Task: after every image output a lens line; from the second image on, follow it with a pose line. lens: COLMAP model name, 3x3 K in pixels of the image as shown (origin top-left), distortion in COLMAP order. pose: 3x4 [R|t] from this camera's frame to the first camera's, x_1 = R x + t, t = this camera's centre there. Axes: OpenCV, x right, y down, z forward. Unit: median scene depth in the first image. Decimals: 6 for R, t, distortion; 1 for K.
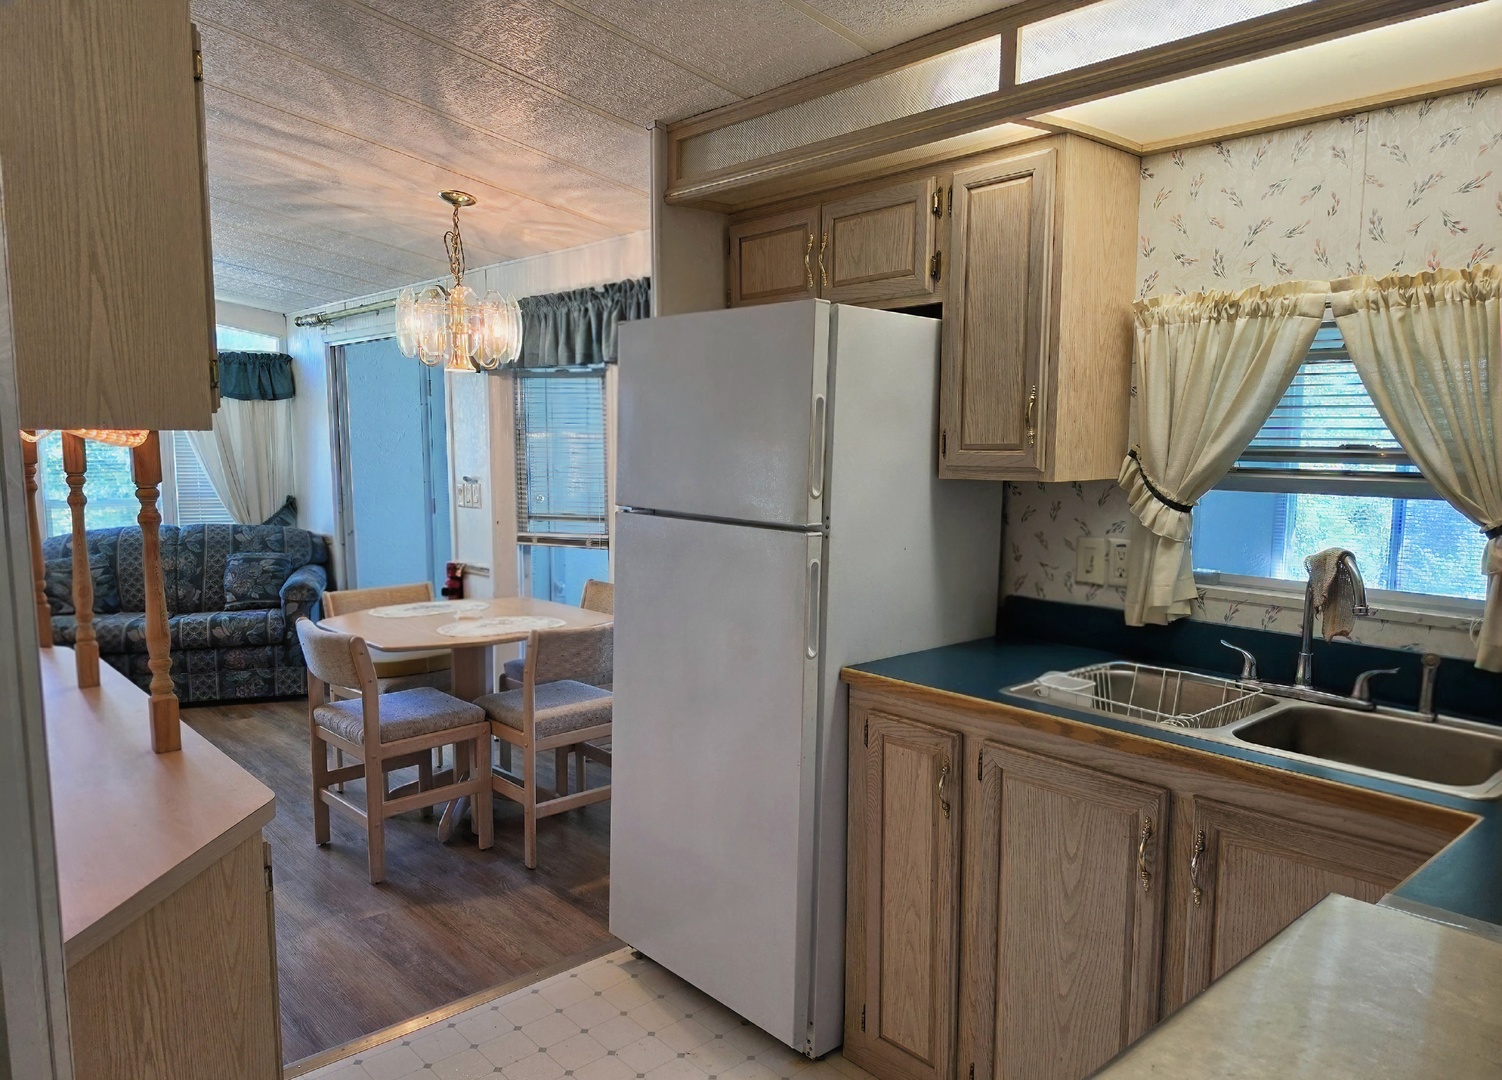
lens RADIAL K [[1107.0, 0, 751.0], [0, 1107.0, 540.0], [0, 0, 1]] dist [0.104833, -0.115561]
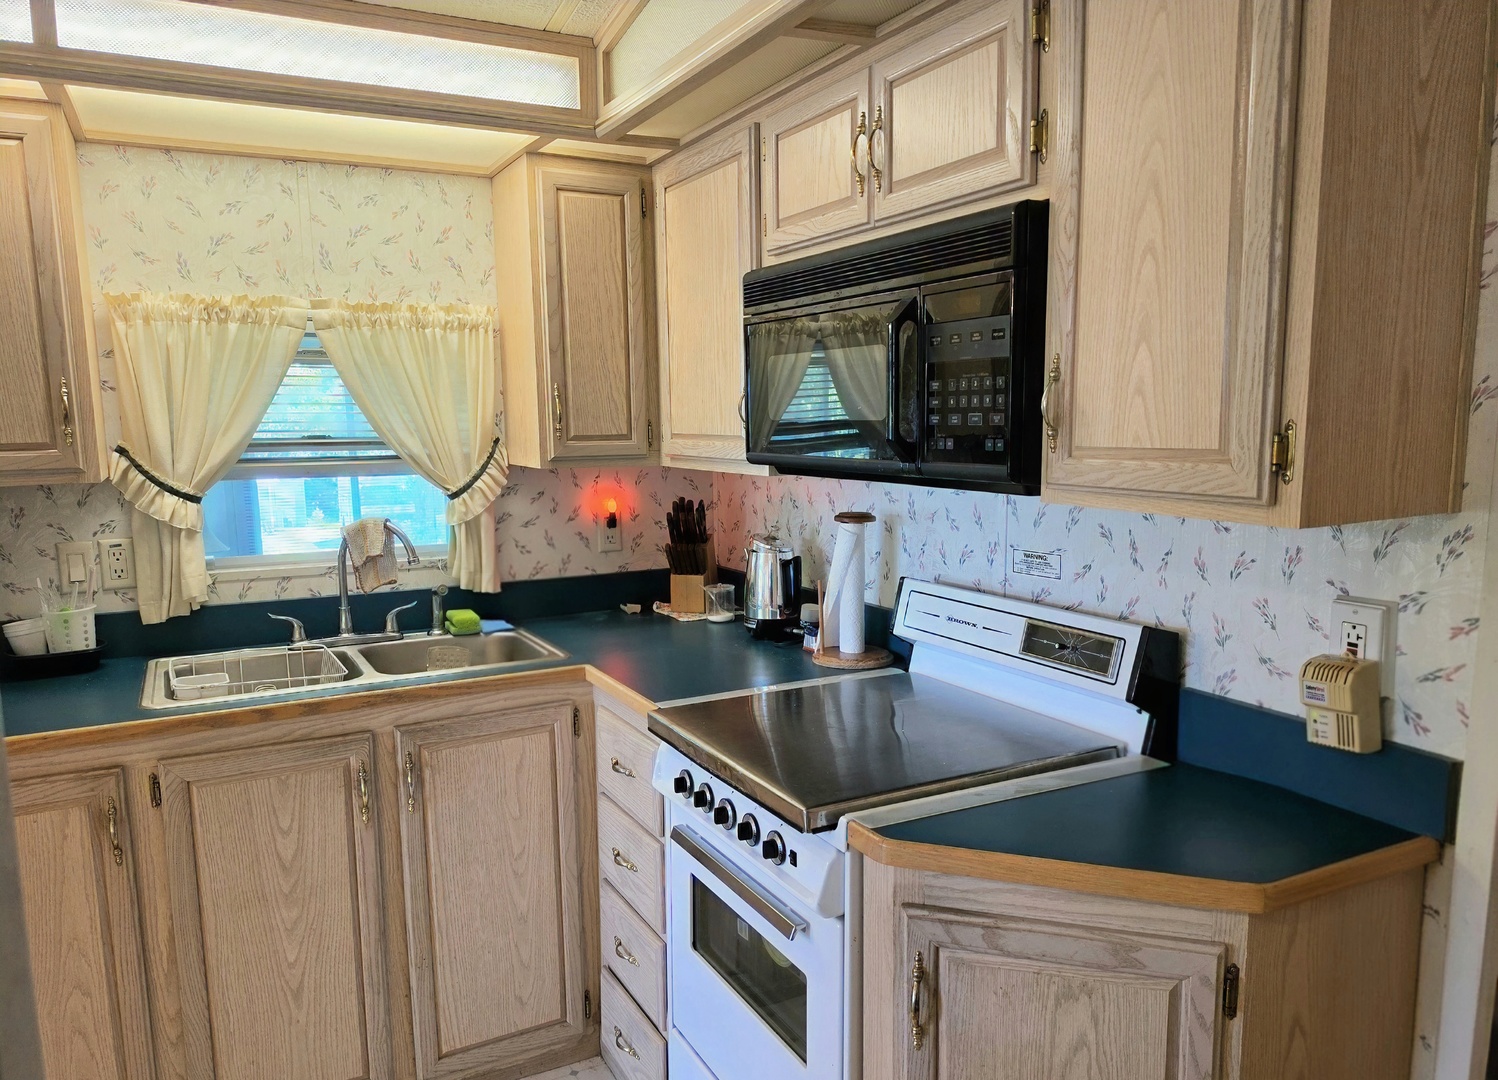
lens RADIAL K [[1104.0, 0, 749.0], [0, 1104.0, 540.0], [0, 0, 1]] dist [0.104833, -0.115561]
pose [[0.221983, -0.116924, 0.968015, -0.553898], [0.112202, 0.989252, 0.093760, -0.034310], [-0.968573, 0.087800, 0.232716, 0.283540]]
